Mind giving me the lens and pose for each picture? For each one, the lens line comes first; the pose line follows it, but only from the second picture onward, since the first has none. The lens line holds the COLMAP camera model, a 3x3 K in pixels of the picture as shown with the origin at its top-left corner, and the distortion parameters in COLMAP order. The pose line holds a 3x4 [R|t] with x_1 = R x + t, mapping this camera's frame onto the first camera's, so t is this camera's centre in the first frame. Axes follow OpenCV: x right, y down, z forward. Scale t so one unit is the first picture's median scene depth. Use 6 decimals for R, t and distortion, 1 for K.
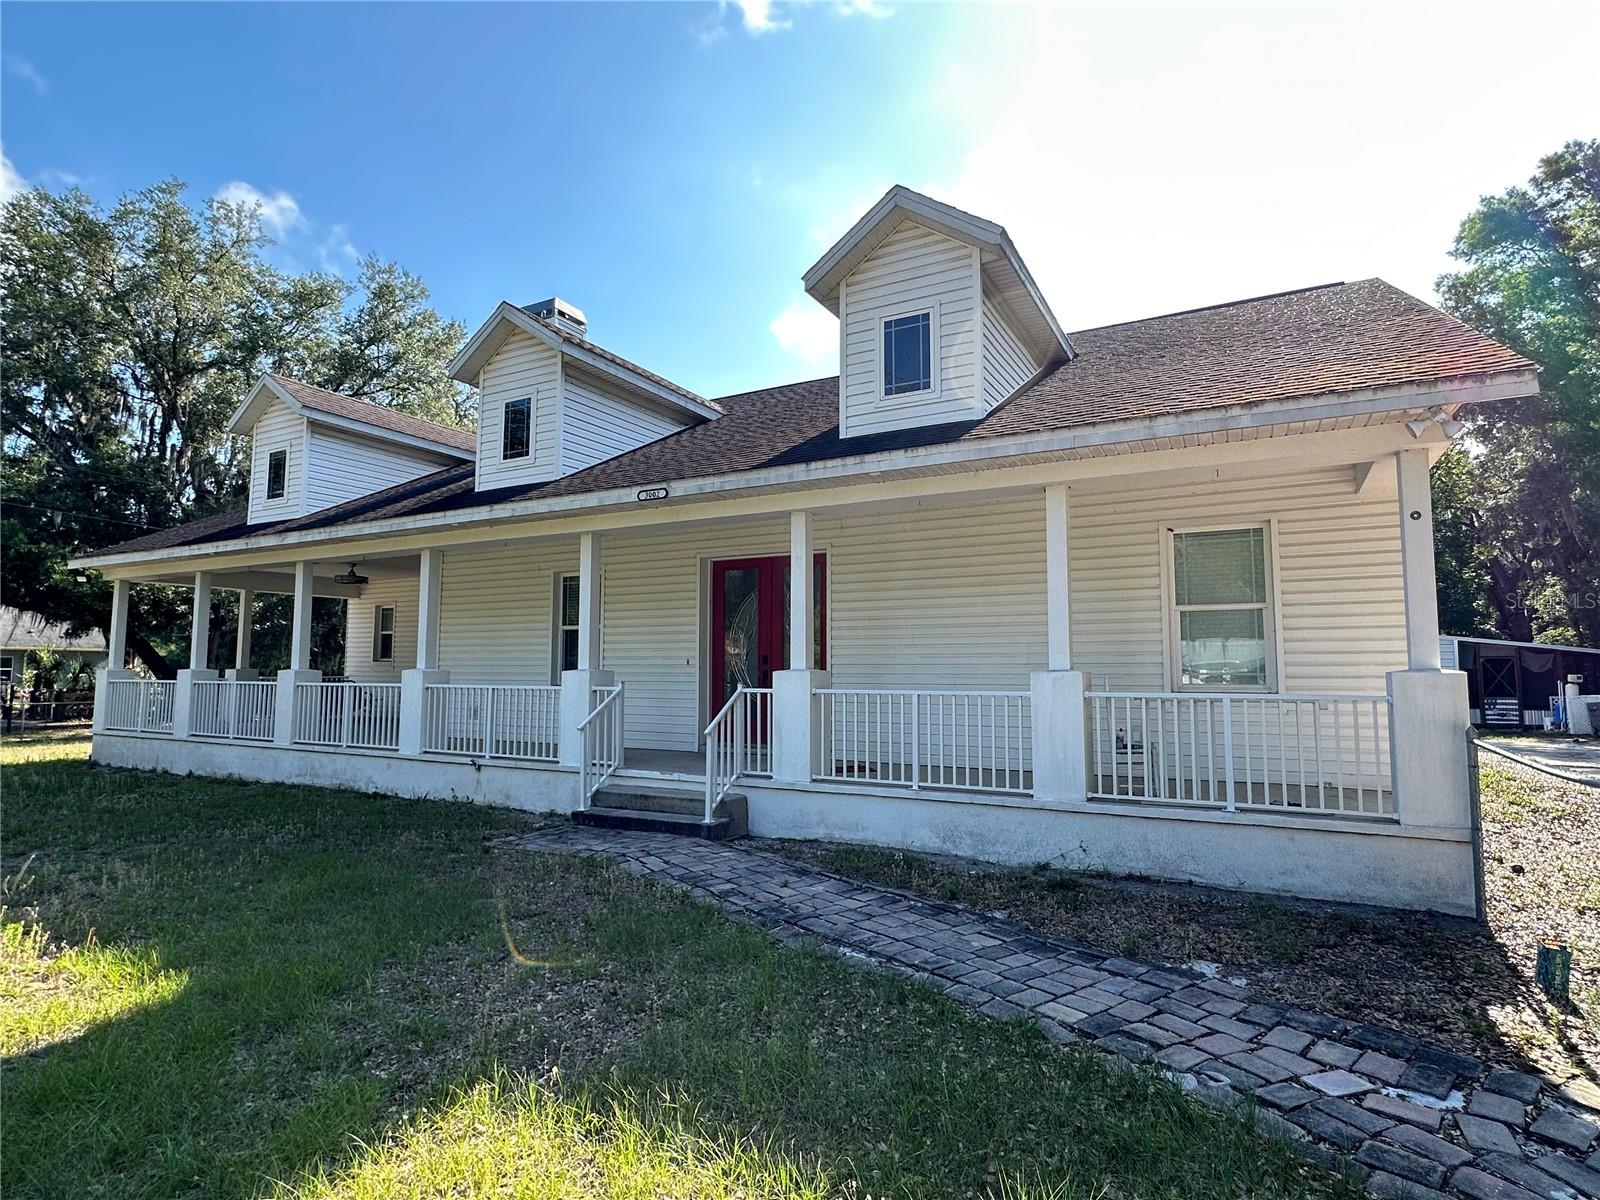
lens RADIAL K [[842.7, 0, 800.0], [0, 842.7, 600.0], [0, 0, 1]] dist [-0.002398, -0.001195]
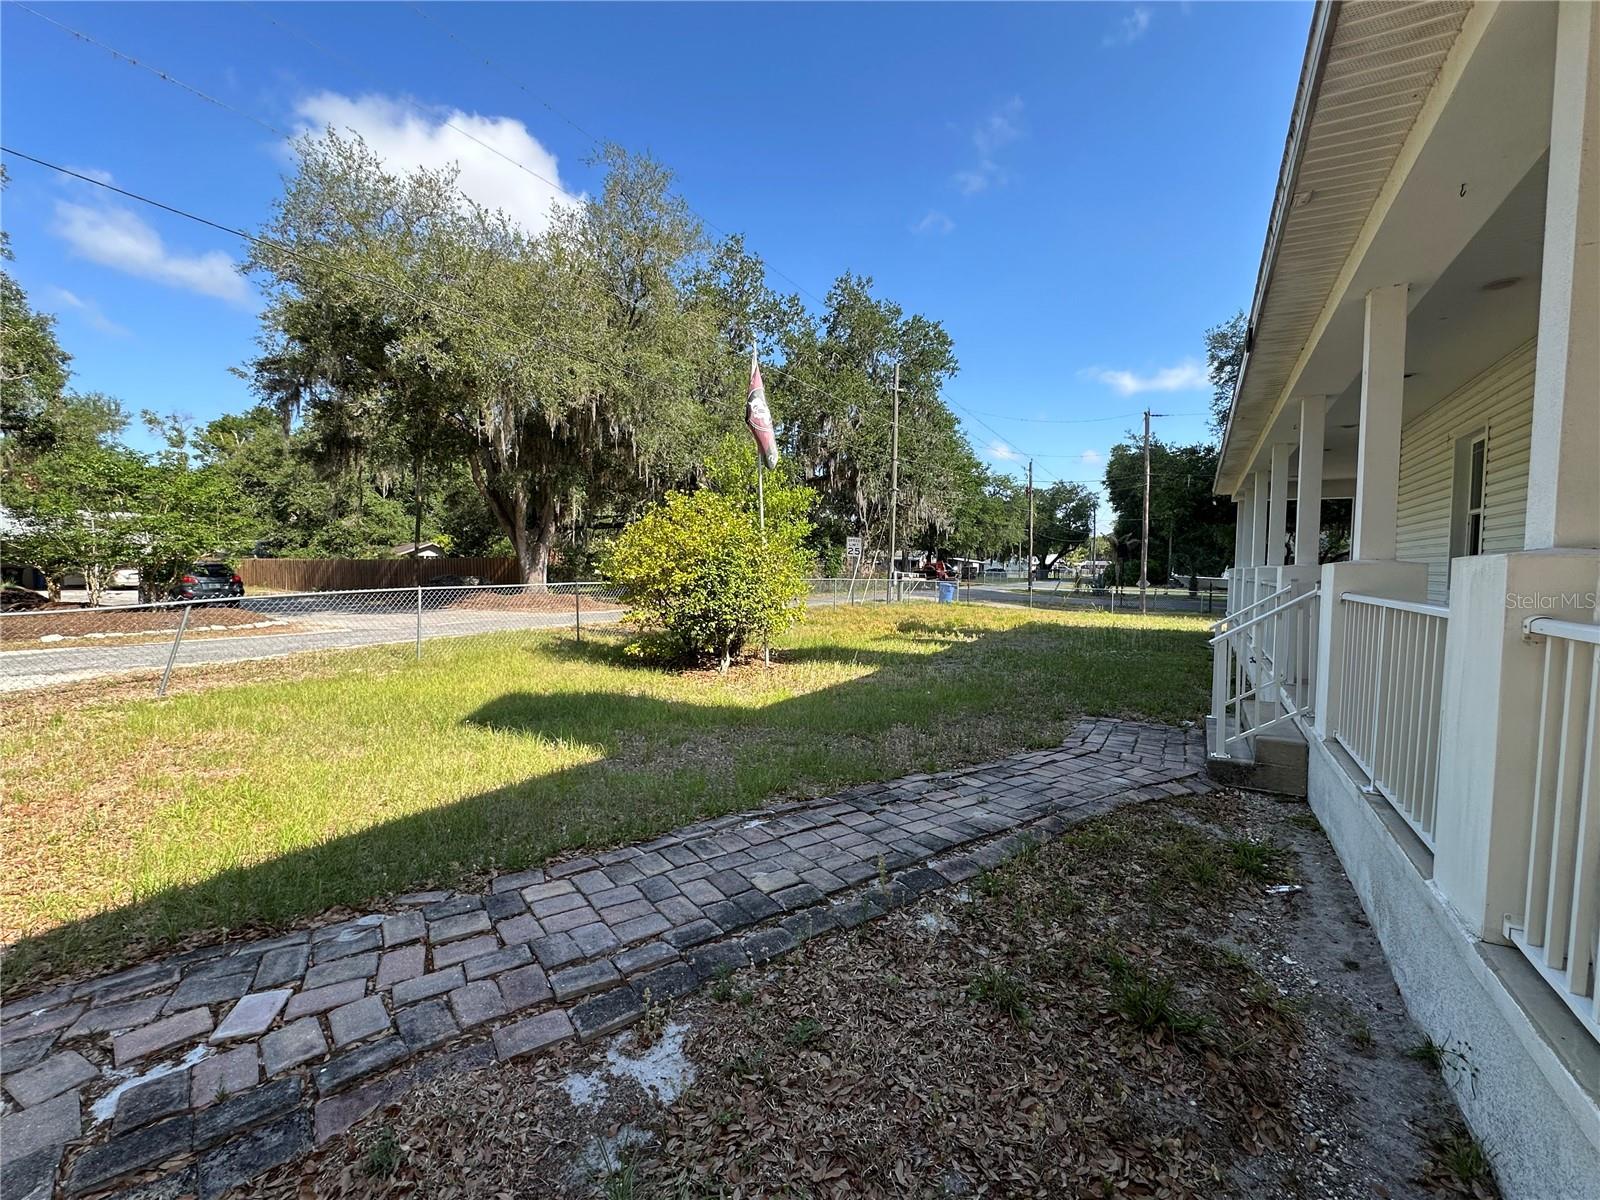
lens RADIAL K [[683.8, 0, 800.0], [0, 683.8, 600.0], [0, 0, 1]] dist [0.000346, 0.000329]
pose [[-0.024628, 0.050065, -0.998442, 0.925641], [0.069355, 0.996424, 0.048253, 0.111239], [0.997288, -0.068059, -0.028013, 1.139826]]
